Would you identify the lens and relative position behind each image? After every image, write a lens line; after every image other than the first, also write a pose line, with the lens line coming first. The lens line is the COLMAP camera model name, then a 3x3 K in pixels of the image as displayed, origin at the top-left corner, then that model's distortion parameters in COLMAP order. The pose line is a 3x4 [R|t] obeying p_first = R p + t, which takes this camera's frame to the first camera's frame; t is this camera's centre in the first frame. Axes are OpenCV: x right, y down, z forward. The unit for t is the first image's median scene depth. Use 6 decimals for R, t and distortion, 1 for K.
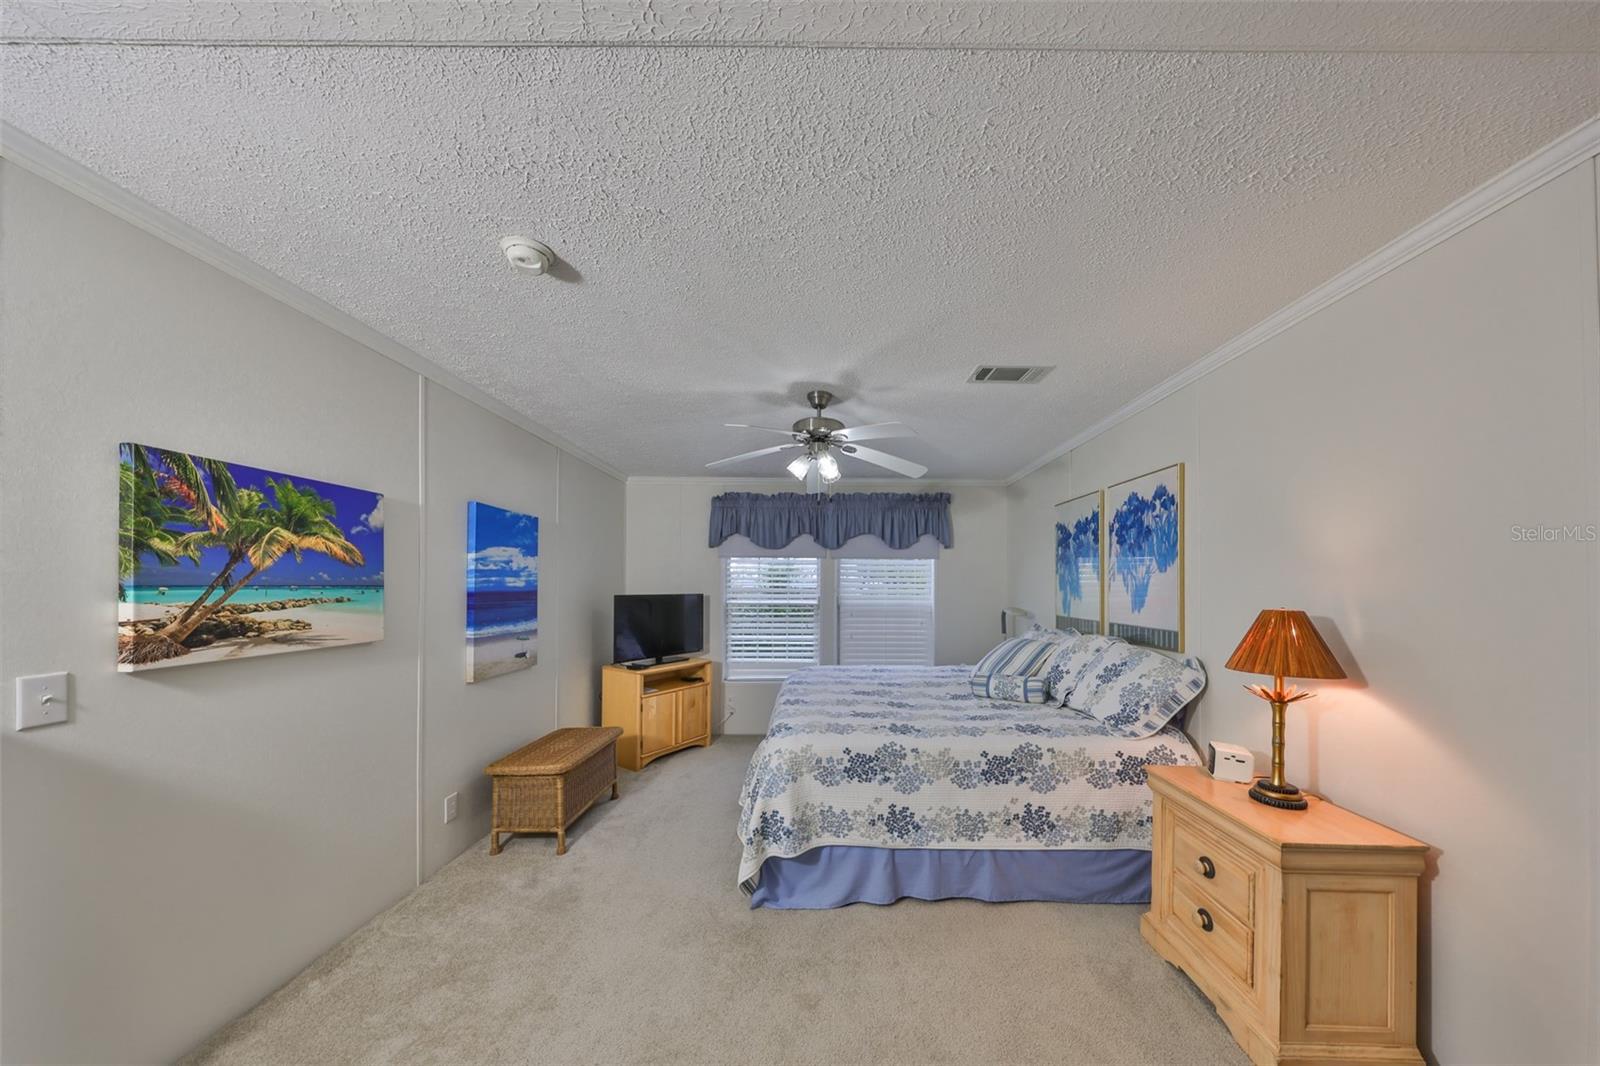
lens RADIAL K [[491.7, 0, 825.3], [0, 491.7, 585.7], [0, 0, 1]] dist [-0.000796, -0.000020]
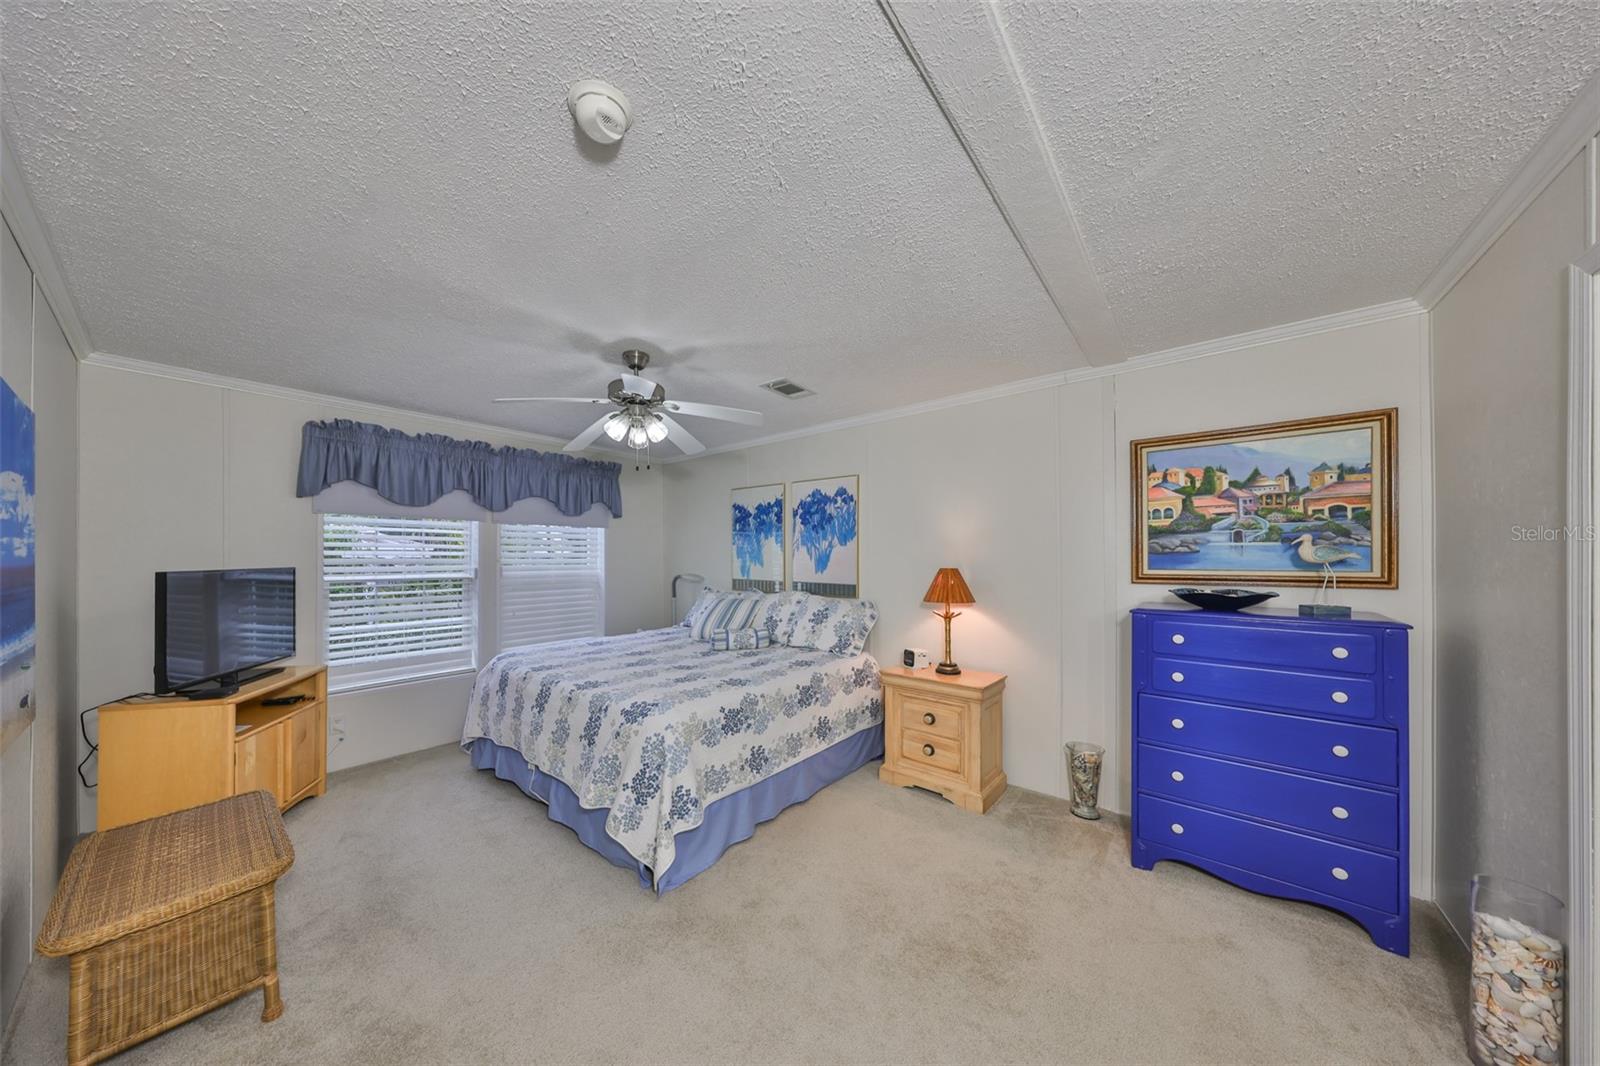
lens RADIAL K [[496.8, 0, 747.6], [0, 496.8, 556.2], [0, 0, 1]] dist [0.000856, 0.000015]
pose [[0.670579, -0.002787, 0.741833, -0.588742], [0.000243, 0.999994, 0.003536, -0.000980], [-0.741838, -0.002191, 0.670576, 0.192034]]
